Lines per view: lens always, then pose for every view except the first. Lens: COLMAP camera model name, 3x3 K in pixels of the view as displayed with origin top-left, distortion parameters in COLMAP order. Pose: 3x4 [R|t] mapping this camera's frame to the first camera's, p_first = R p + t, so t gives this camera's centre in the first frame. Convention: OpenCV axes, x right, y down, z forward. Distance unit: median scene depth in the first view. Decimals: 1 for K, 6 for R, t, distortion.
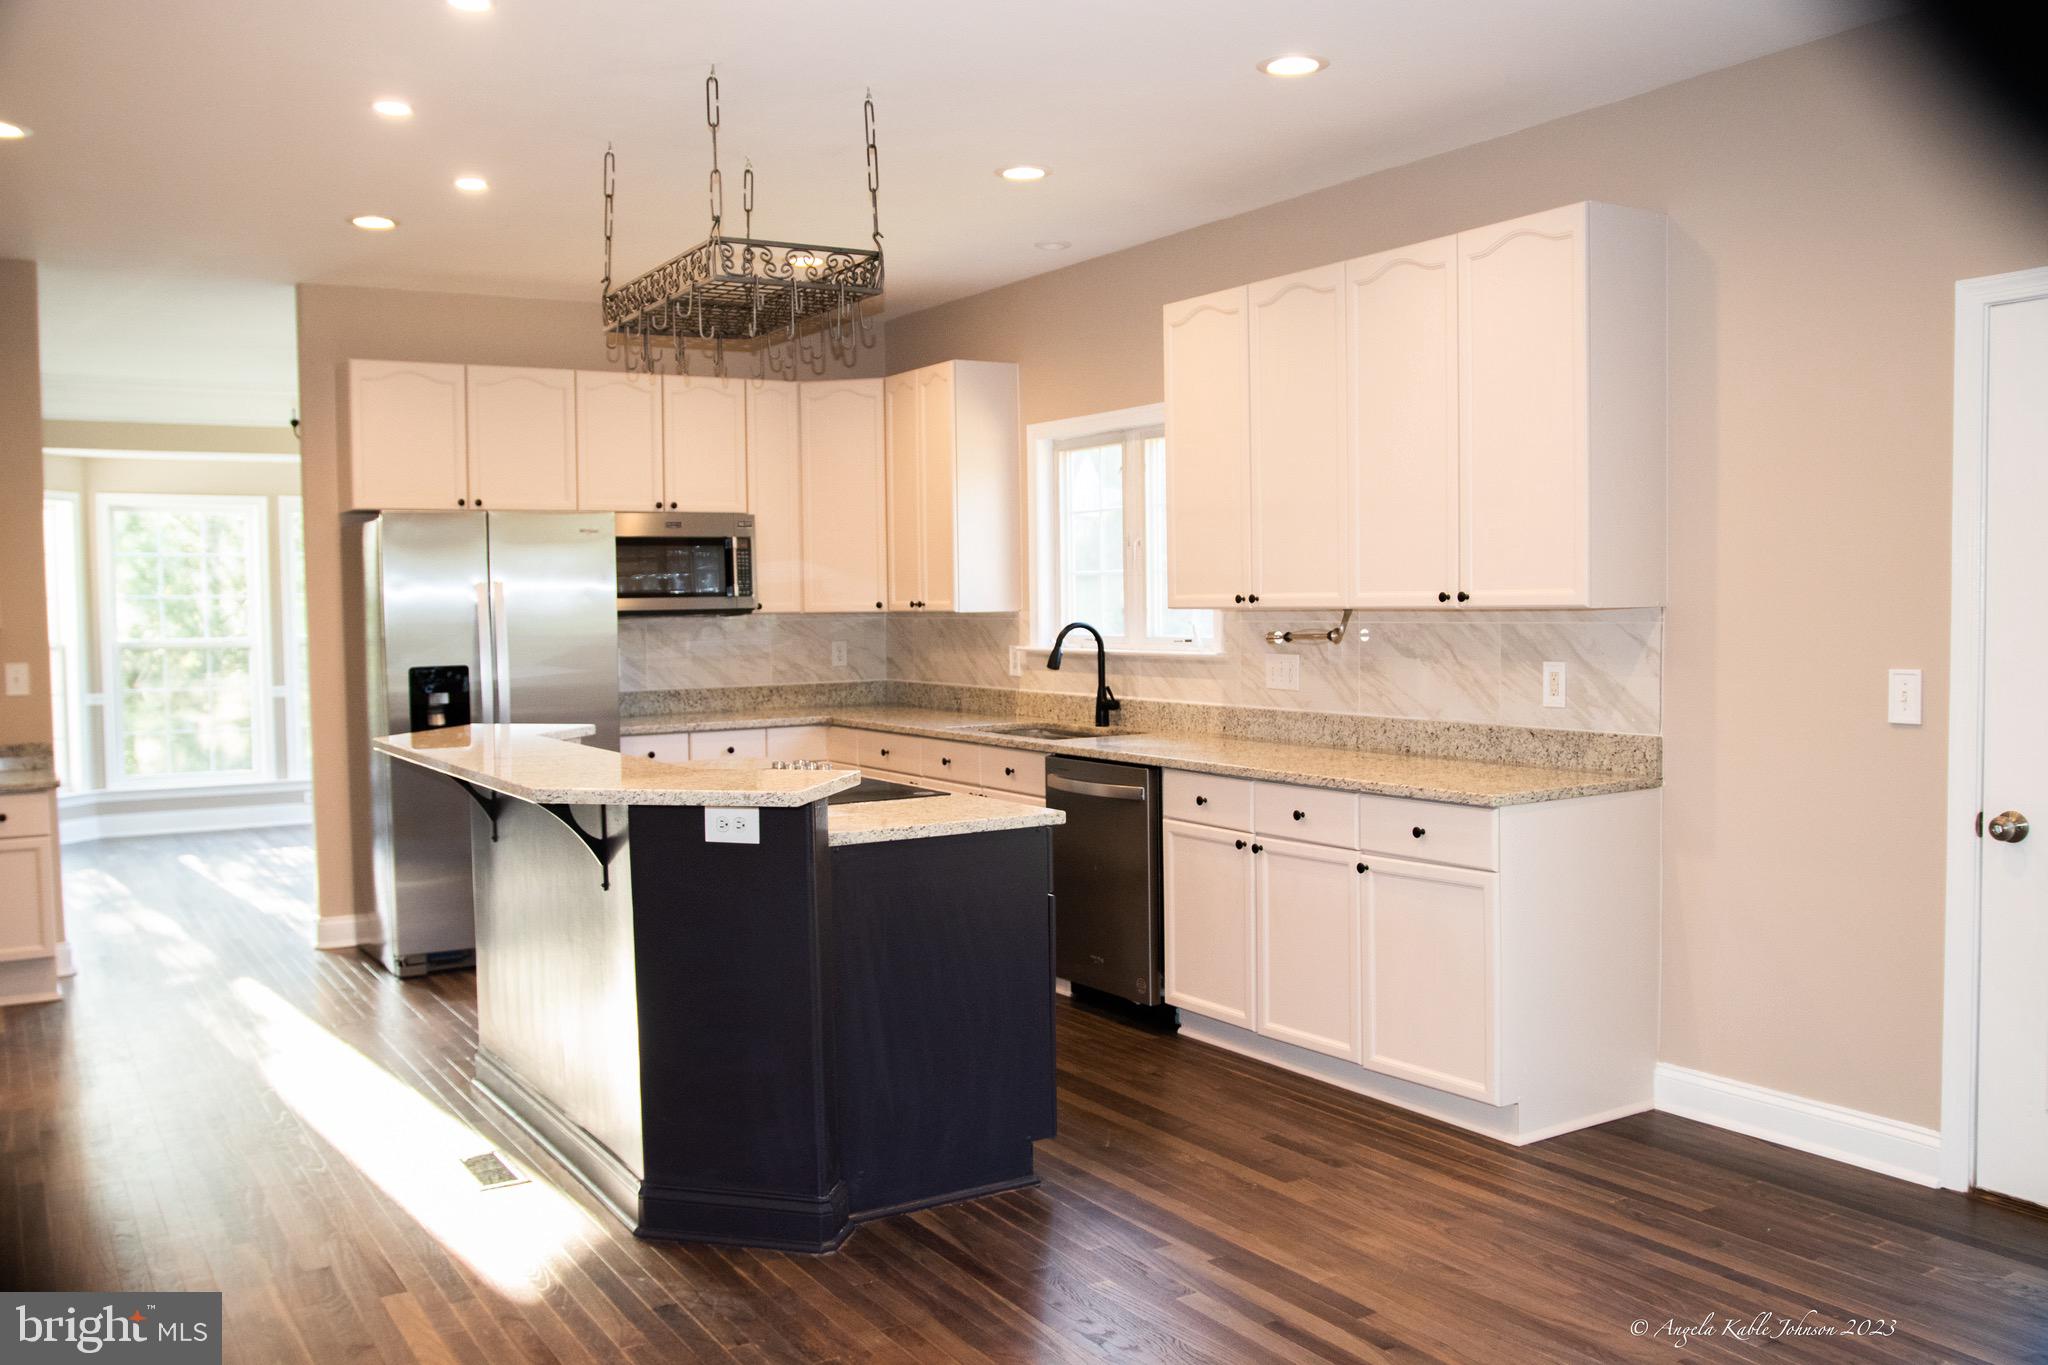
lens RADIAL K [[1781.1, 0, 1028.3], [0, 1781.1, 677.1], [0, 0, 1]] dist [-0.033718, -0.005421]
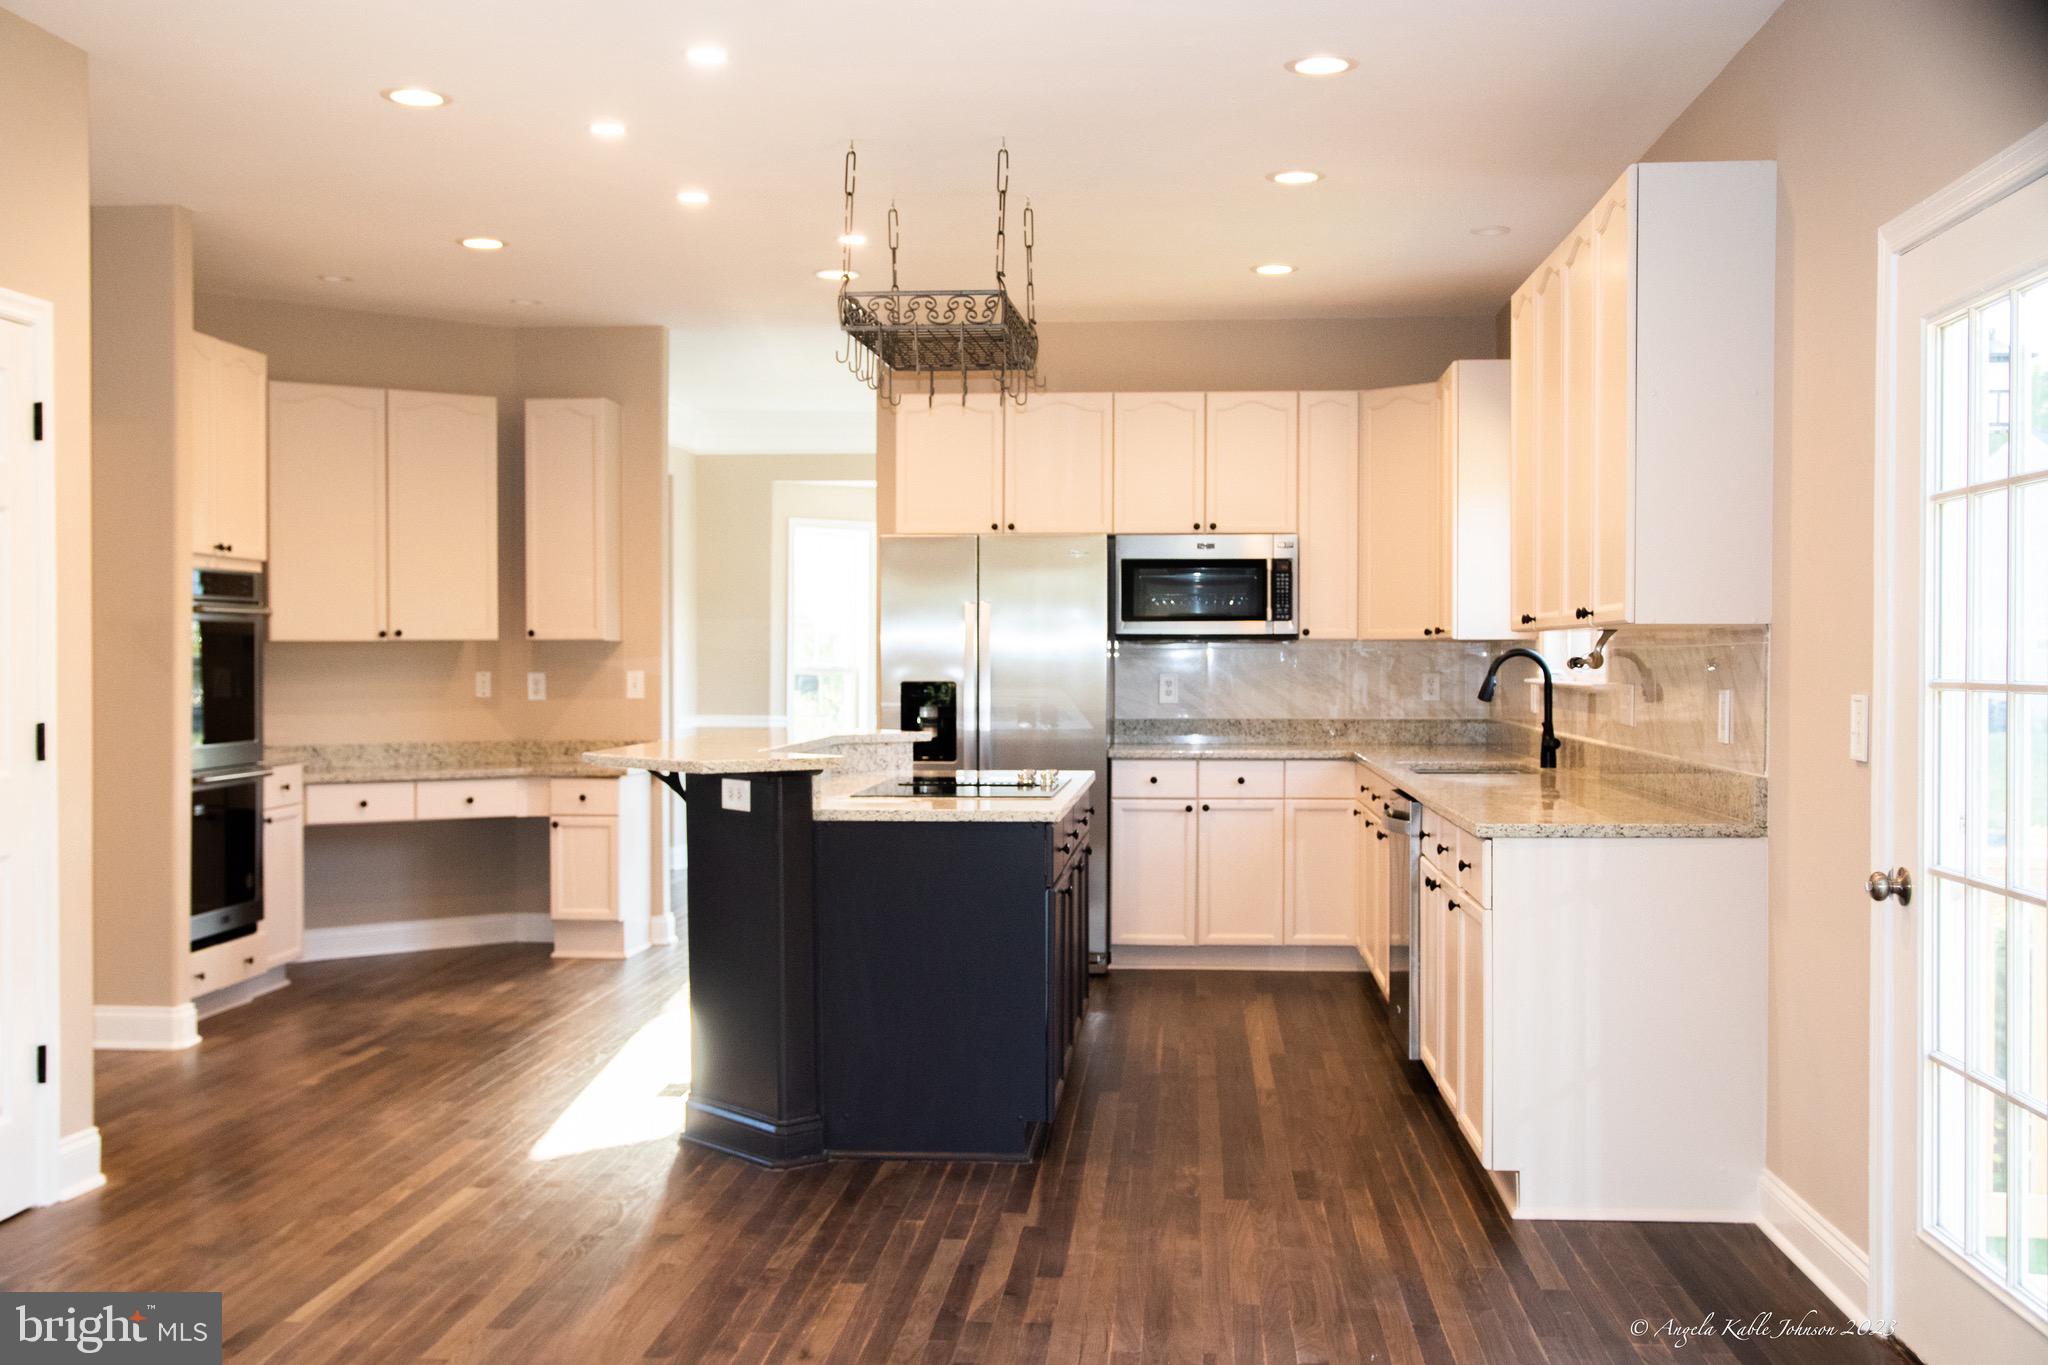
lens RADIAL K [[2309.8, 0, 1015.9], [0, 2309.8, 691.6], [0, 0, 1]] dist [-0.016720, 0.000000]
pose [[0.801298, 0.024805, -0.597751, 0.477235], [-0.039958, 0.999128, -0.012102, 0.013139], [0.596930, 0.033582, 0.801590, -0.069213]]
